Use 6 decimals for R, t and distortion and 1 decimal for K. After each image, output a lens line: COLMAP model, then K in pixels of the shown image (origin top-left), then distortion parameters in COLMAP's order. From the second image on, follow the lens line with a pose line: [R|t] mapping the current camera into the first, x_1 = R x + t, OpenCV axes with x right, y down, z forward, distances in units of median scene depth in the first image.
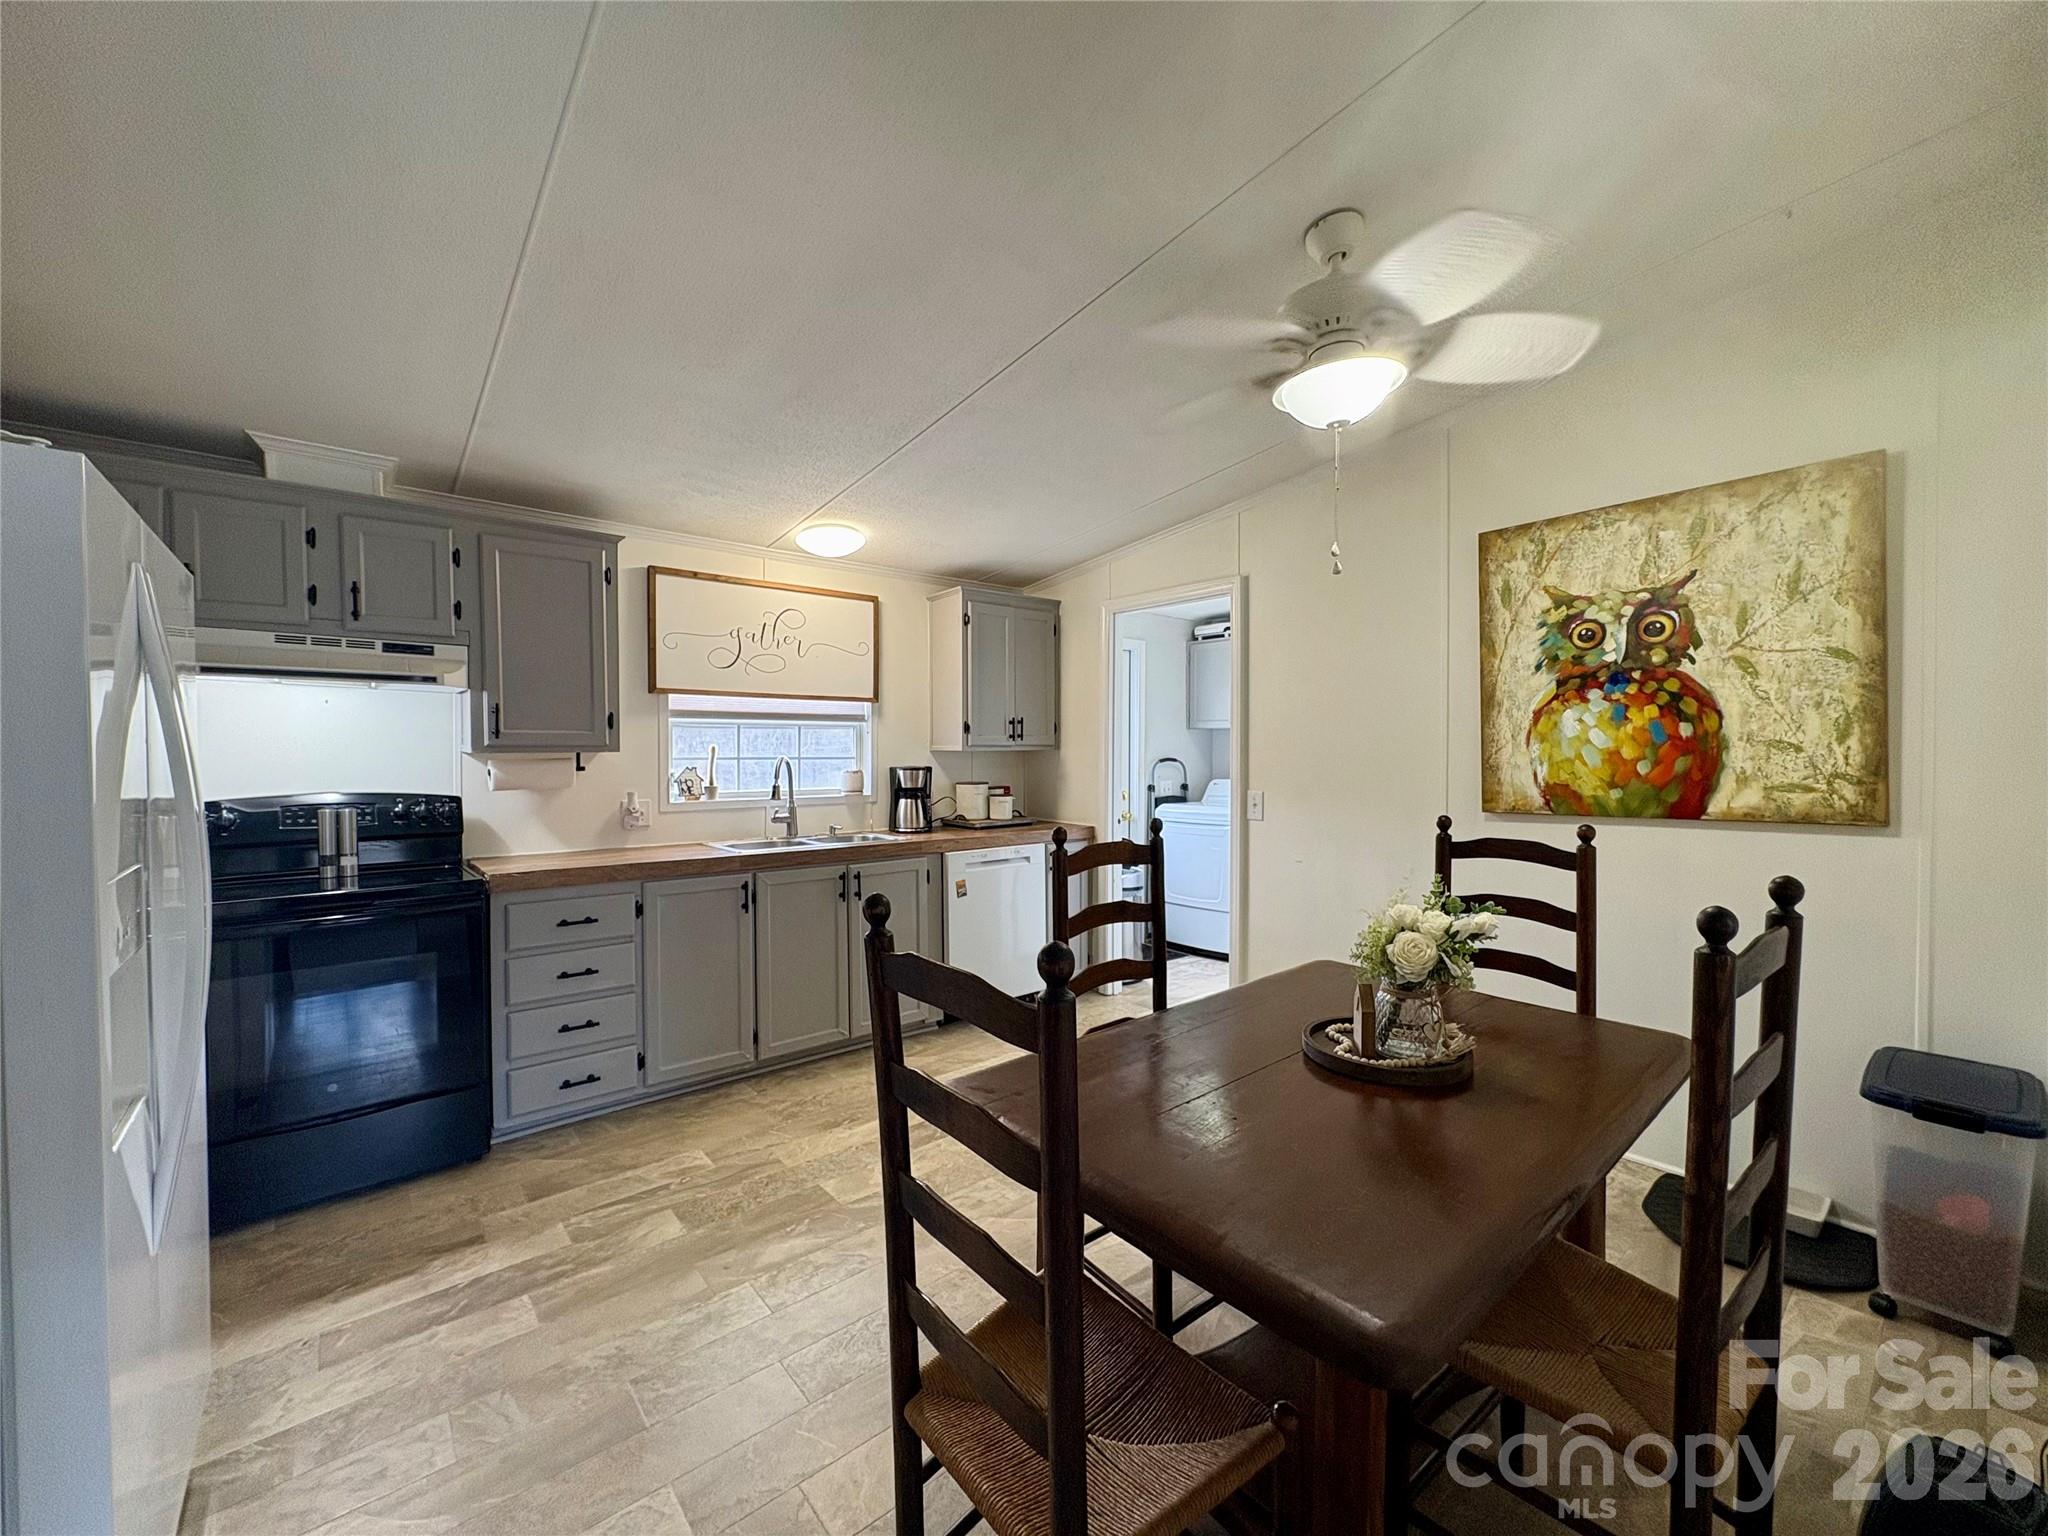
lens RADIAL K [[811.4, 0, 1028.4], [0, 811.4, 769.2], [0, 0, 1]] dist [0.000680, 0.000562]
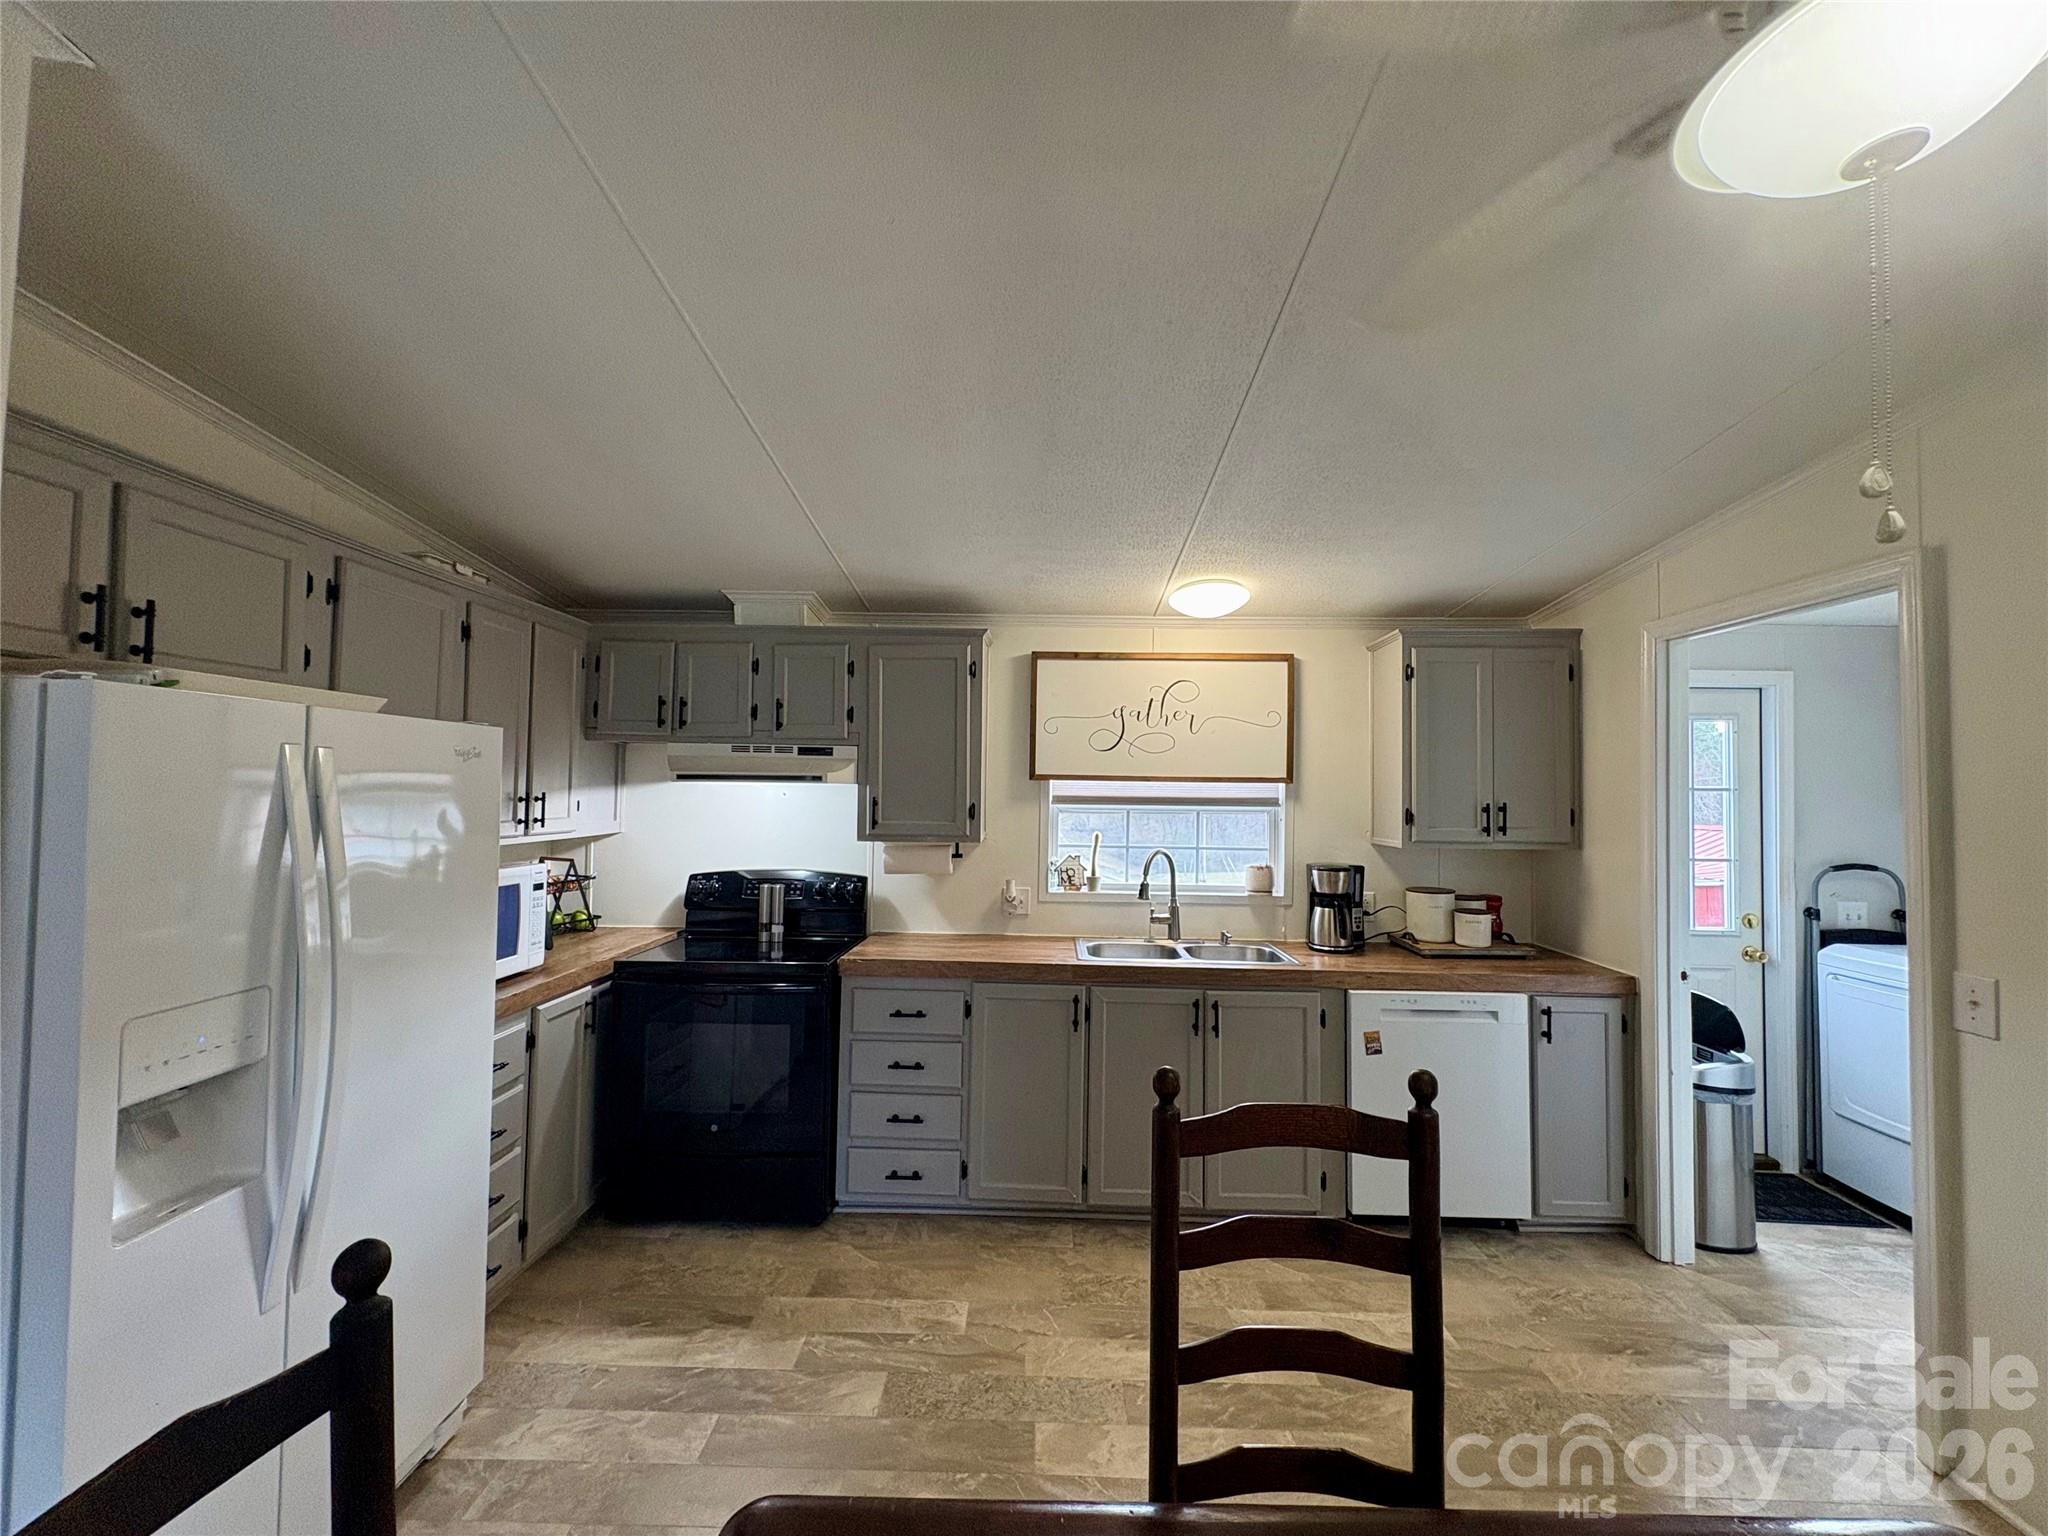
lens RADIAL K [[811.4, 0, 1031.6], [0, 811.4, 769.7], [0, 0, 1]] dist [0.000680, 0.000562]
pose [[0.749748, -0.008615, -0.661667, 0.234758], [-0.029952, 0.998449, -0.046939, -0.074539], [0.661045, 0.055011, 0.748327, 0.326538]]
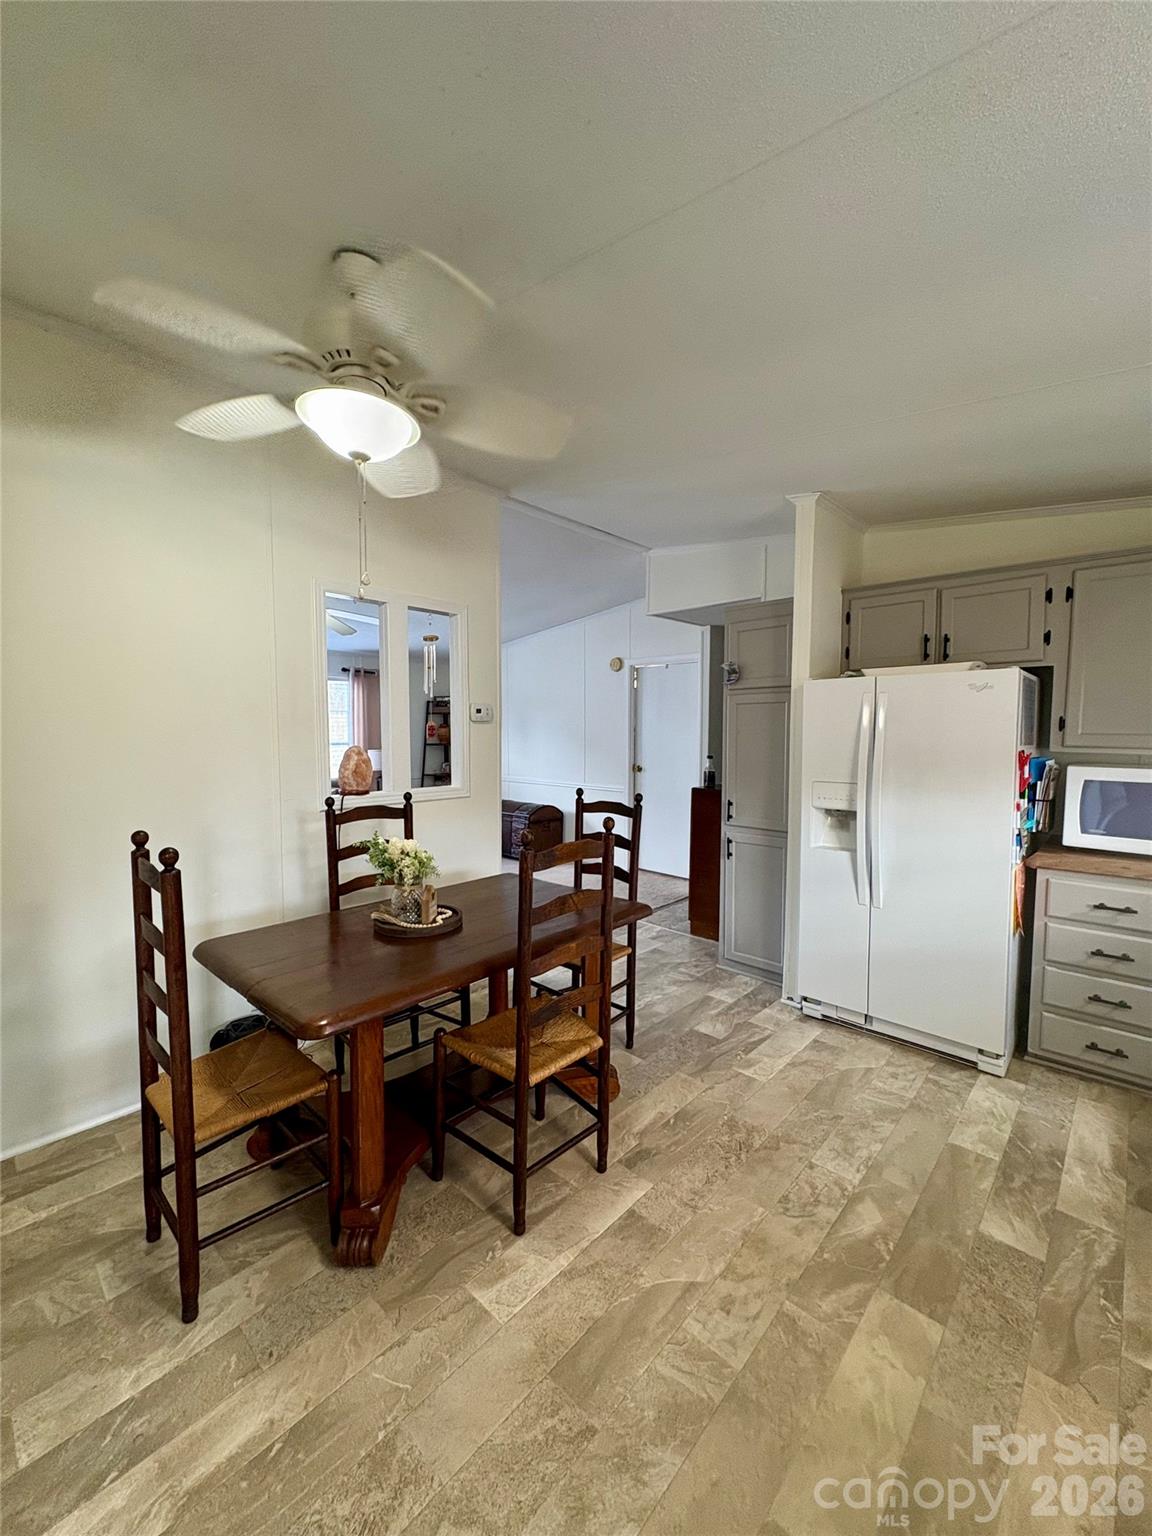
lens RADIAL K [[608.5, 0, 569.4], [0, 608.5, 769.0], [0, 0, 1]] dist [0.000680, 0.000562]
pose [[-0.994412, 0.007285, -0.105317, 0.137902], [-0.001977, 0.996156, 0.087577, -0.063392], [0.105550, 0.087295, -0.990575, 1.313718]]
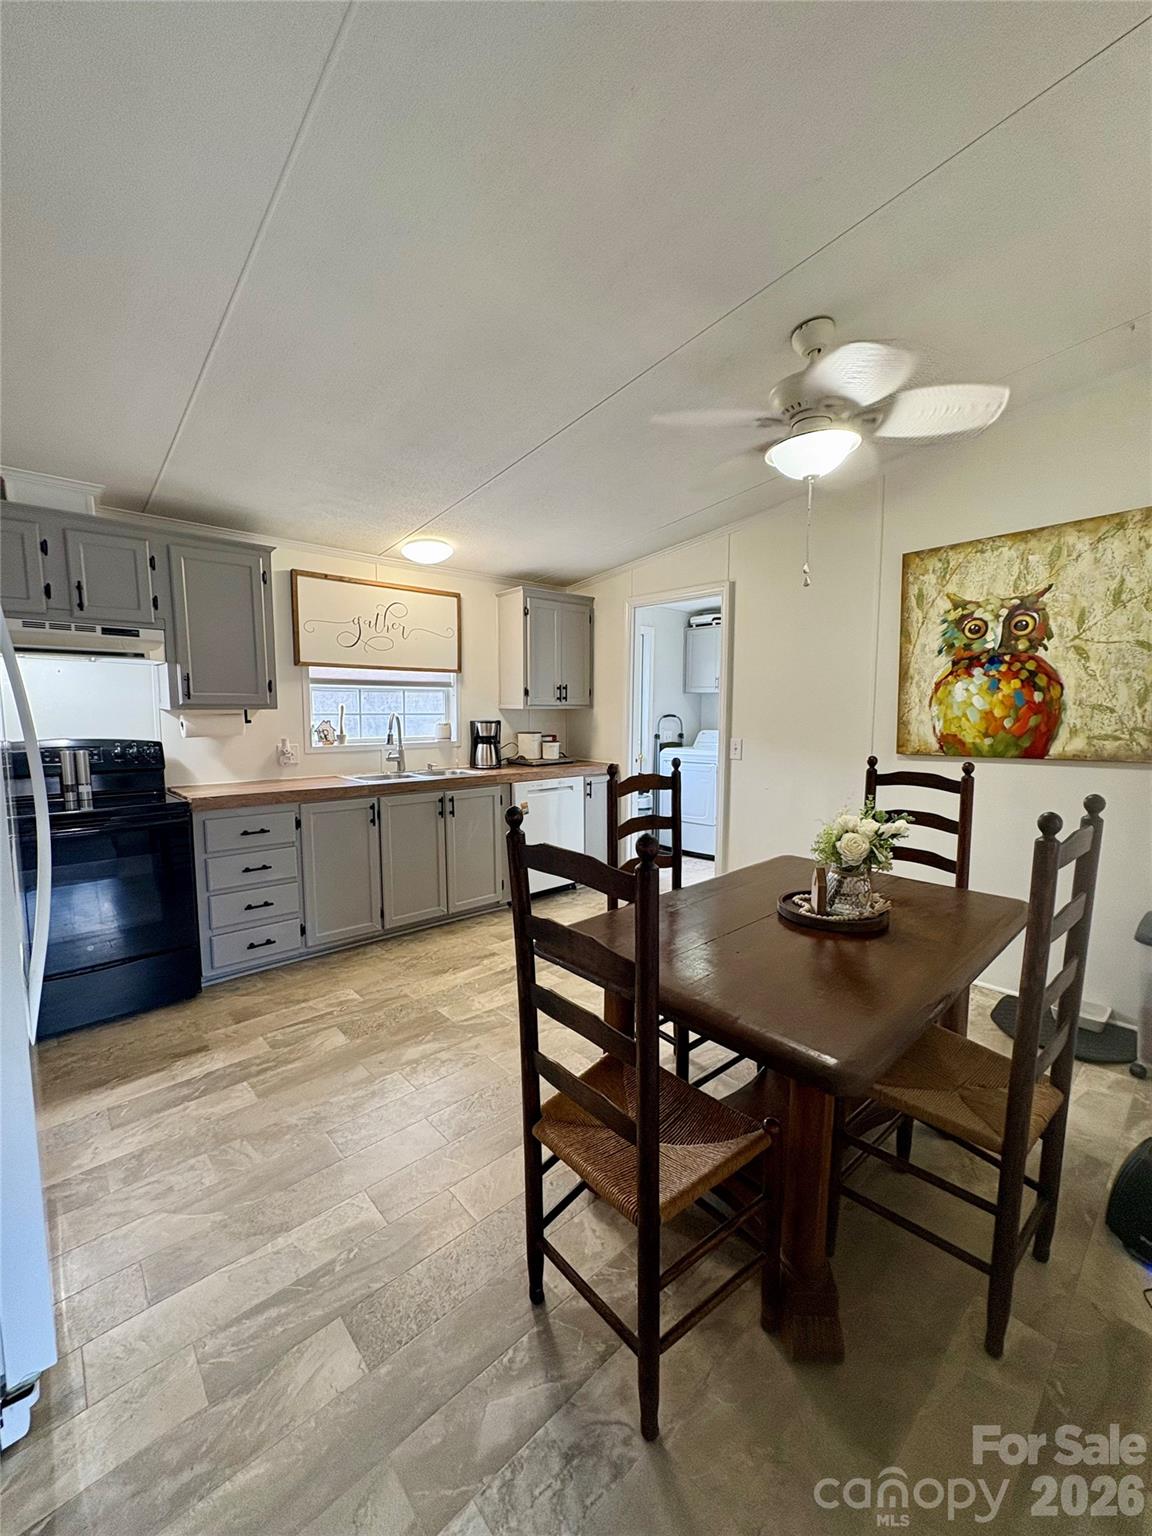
lens RADIAL K [[608.5, 0, 577.6], [0, 608.5, 770.2], [0, 0, 1]] dist [0.000680, 0.000562]
pose [[0.999336, 0.000133, 0.036435, -0.041439], [-0.003016, 0.996864, 0.079071, -0.001798], [-0.036310, -0.079129, 0.996203, -0.050854]]
